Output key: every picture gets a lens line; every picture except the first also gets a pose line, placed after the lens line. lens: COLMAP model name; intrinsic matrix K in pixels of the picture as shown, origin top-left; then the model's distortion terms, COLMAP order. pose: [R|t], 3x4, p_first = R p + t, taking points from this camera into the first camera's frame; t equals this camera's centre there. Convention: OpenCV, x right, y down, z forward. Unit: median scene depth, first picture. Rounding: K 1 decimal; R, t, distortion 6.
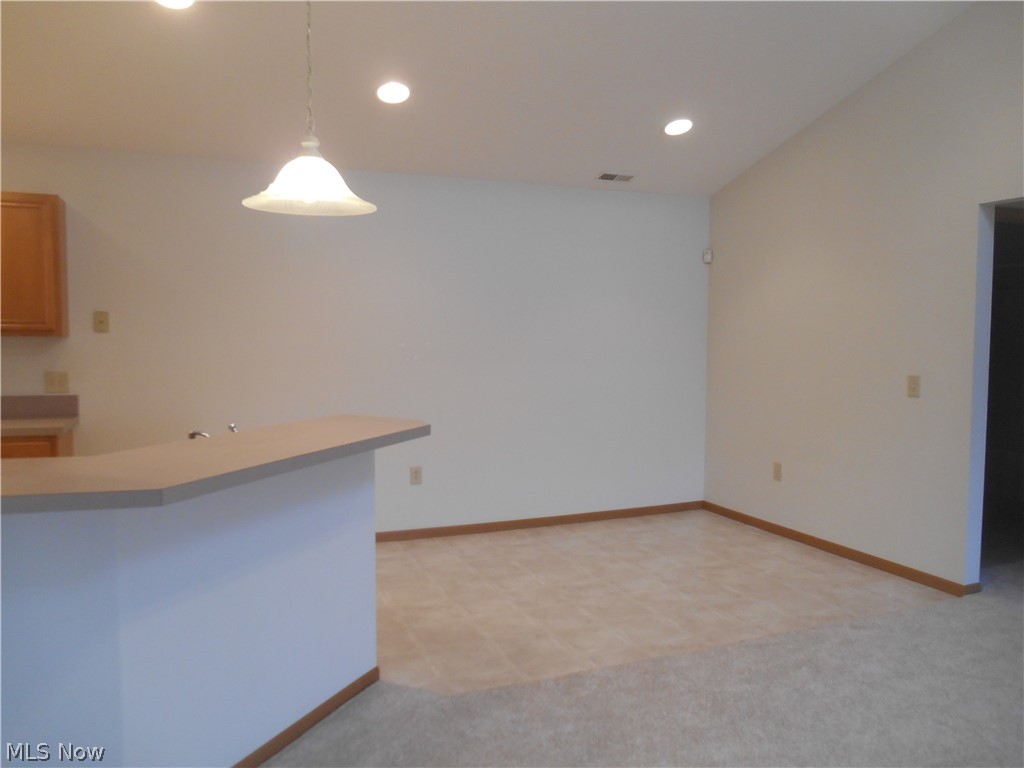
lens RADIAL K [[787.0, 0, 507.2], [0, 787.0, 387.9], [0, 0, 1]] dist [-0.049078, 0.032508]
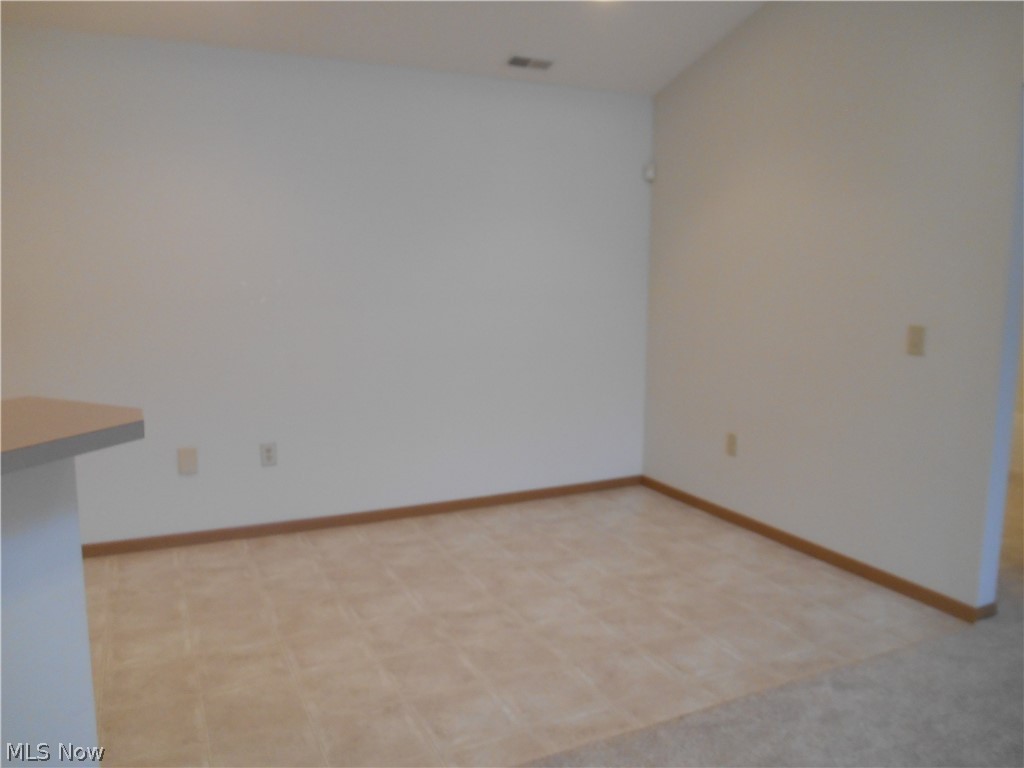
lens RADIAL K [[787.0, 0, 507.2], [0, 787.0, 387.9], [0, 0, 1]] dist [-0.049078, 0.032508]
pose [[0.998213, -0.003973, 0.059629, 0.087201], [-0.000434, 0.997279, 0.073716, -0.012121], [-0.059760, -0.073610, 0.995495, 0.280295]]
